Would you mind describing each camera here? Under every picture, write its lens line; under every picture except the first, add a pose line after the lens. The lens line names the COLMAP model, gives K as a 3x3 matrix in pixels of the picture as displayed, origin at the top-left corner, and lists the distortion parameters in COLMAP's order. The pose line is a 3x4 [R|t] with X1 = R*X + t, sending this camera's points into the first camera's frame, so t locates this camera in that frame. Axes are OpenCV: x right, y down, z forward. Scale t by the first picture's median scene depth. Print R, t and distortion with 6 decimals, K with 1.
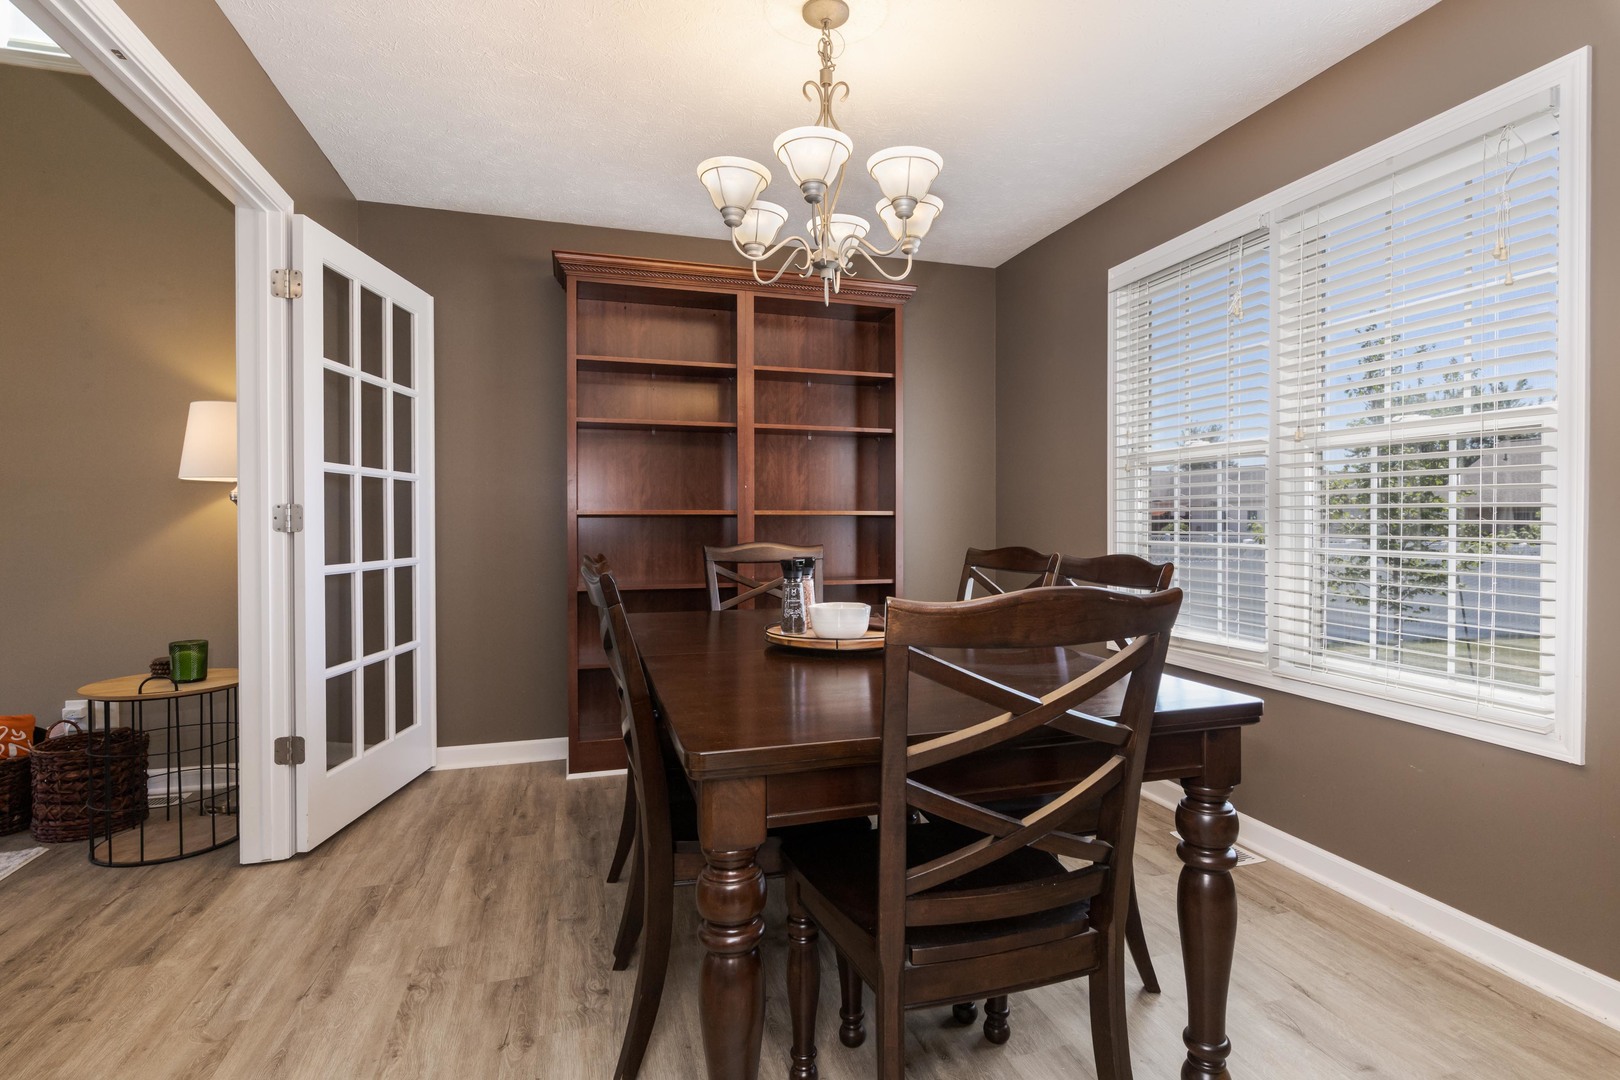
lens RADIAL K [[827.4, 0, 848.2], [0, 827.4, 528.0], [0, 0, 1]] dist [0.000750, -0.000282]
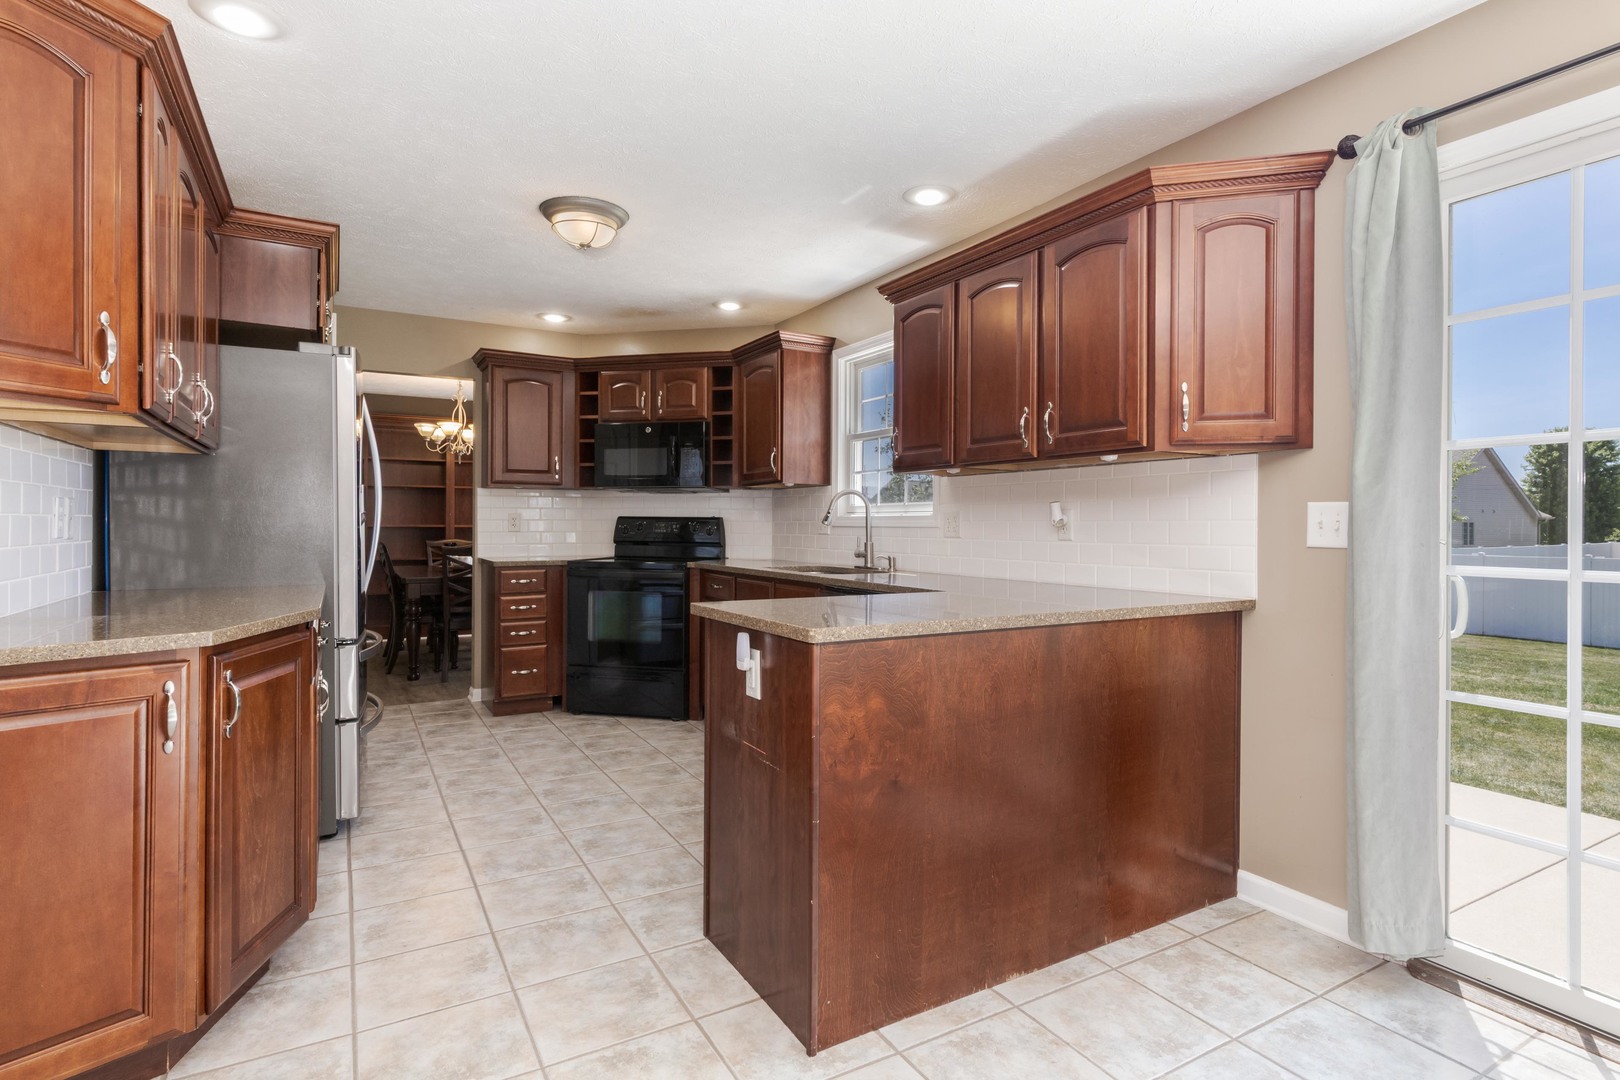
lens RADIAL K [[827.4, 0, 848.2], [0, 827.4, 528.0], [0, 0, 1]] dist [0.000750, -0.000282]
pose [[0.970760, 0.002115, 0.240044, 0.484928], [-0.000568, 0.999979, -0.006516, 0.001311], [-0.240052, 0.006189, 0.970740, -1.811158]]
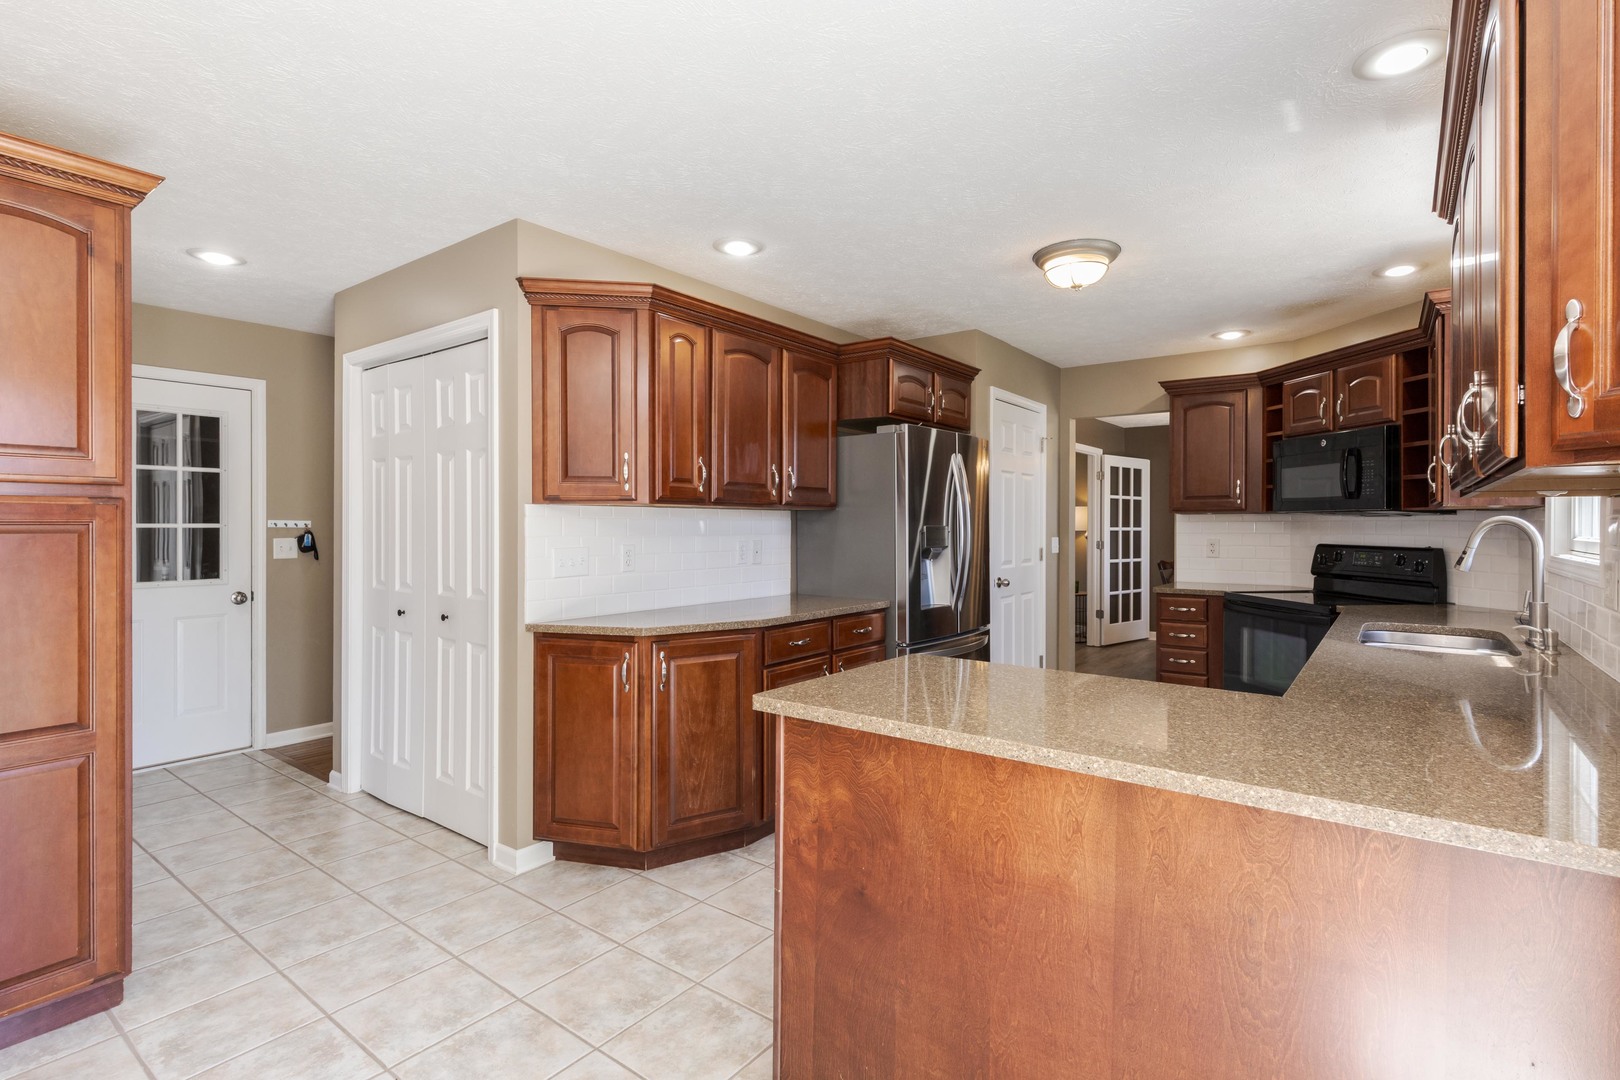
lens RADIAL K [[778.2, 0, 838.7], [0, 778.2, 528.0], [0, 0, 1]] dist [0.000638, 0.000101]
pose [[0.595914, 0.005039, -0.803032, 1.080927], [-0.012564, 0.999916, -0.003049, -0.050761], [0.802950, 0.011906, 0.595928, -1.528750]]
